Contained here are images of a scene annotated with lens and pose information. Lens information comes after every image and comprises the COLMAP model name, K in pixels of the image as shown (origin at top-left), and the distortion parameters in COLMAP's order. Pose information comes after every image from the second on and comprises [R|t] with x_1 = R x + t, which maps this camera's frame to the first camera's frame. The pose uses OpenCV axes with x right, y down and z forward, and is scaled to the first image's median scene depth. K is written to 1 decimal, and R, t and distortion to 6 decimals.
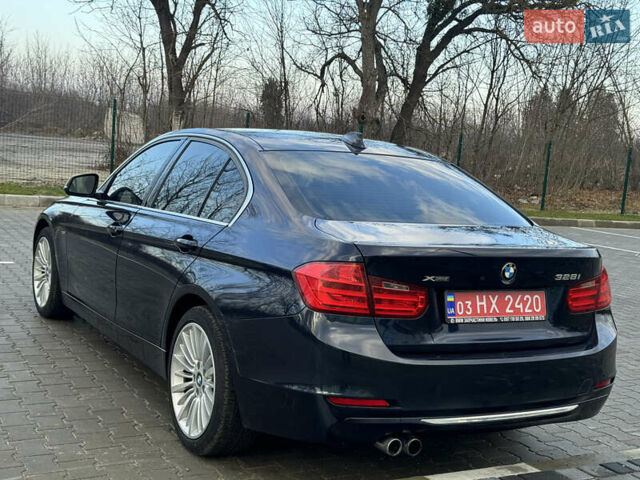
lens RADIAL K [[886.4, 0, 320.0], [0, 886.4, 240.0], [0, 0, 1]] dist [0.138670, -0.142427]
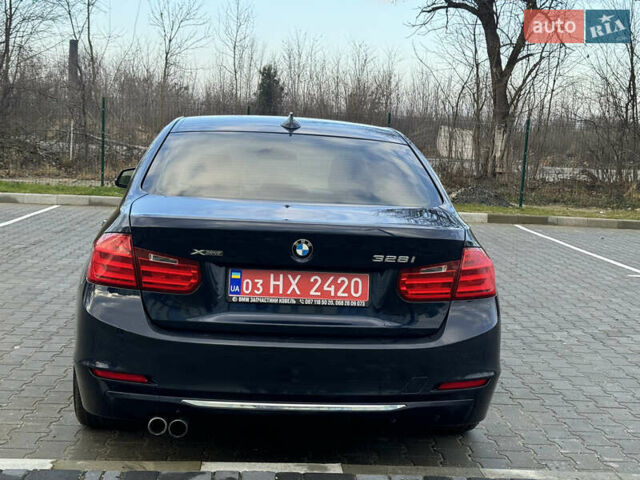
lens RADIAL K [[886.4, 0, 320.0], [0, 886.4, 240.0], [0, 0, 1]] dist [0.138670, -0.142427]
pose [[0.906294, 0.014607, -0.422396, 0.573611], [-0.024242, 0.999554, -0.017449, 0.039207], [0.421953, 0.026054, 0.906243, 0.173473]]
